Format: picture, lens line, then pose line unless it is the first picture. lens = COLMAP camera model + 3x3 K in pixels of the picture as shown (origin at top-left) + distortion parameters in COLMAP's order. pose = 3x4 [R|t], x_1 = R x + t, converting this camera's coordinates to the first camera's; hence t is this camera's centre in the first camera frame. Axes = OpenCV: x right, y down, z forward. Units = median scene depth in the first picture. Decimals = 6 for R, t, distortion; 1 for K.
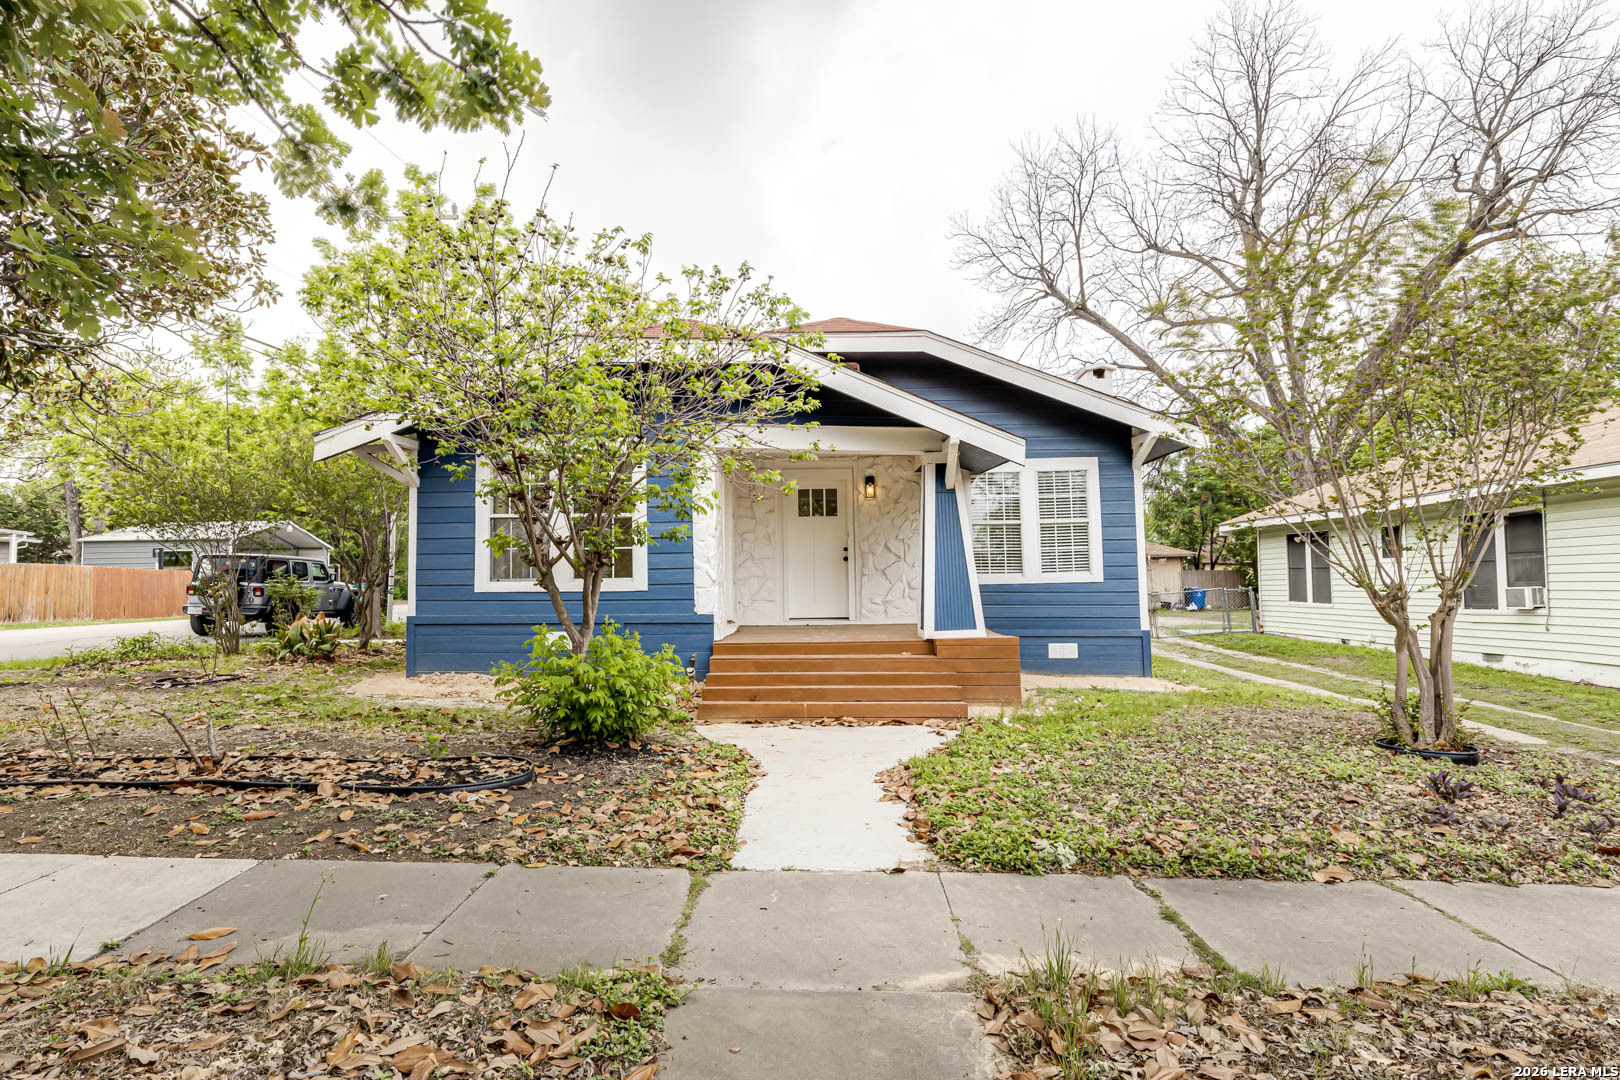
lens RADIAL K [[910.3, 0, 810.4], [0, 910.3, 535.9], [0, 0, 1]] dist [-0.003876, -0.000052]
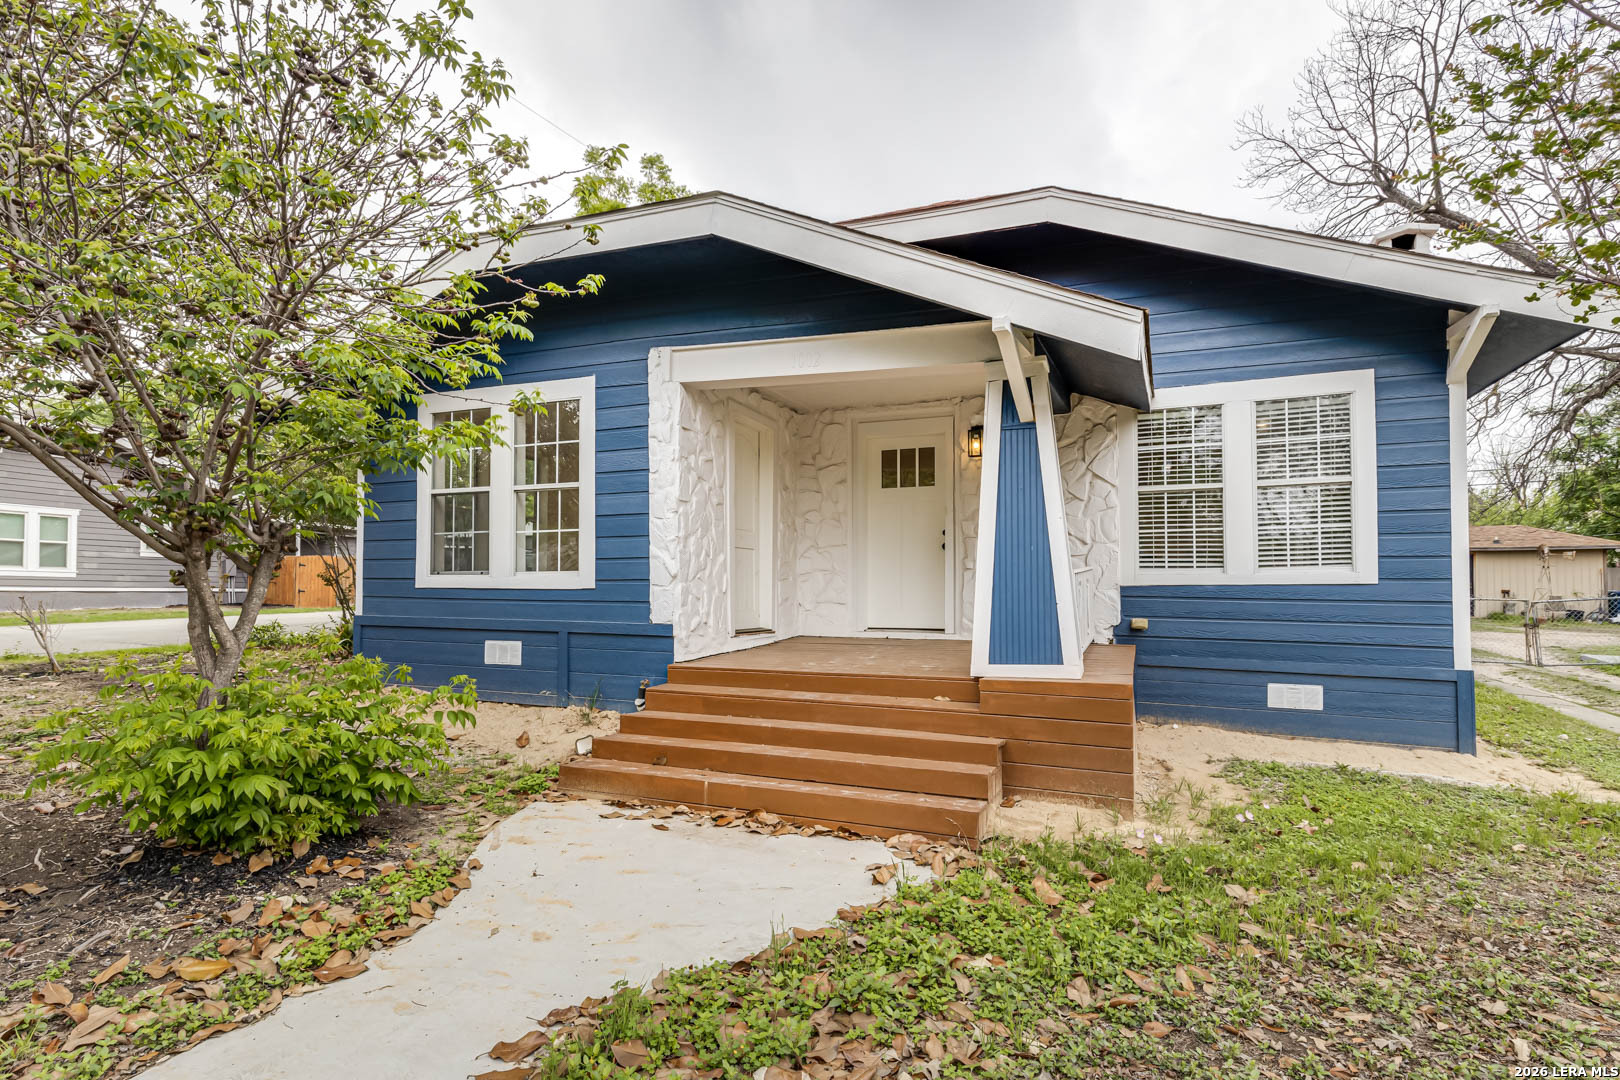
lens RADIAL K [[854.2, 0, 788.9], [0, 854.2, 576.7], [0, 0, 1]] dist [0.015444, 0.000648]
pose [[0.929316, 0.007934, -0.369199, 0.173999], [0.010385, 0.998812, 0.047605, 0.016162], [0.369138, -0.048074, 0.928130, 0.347995]]
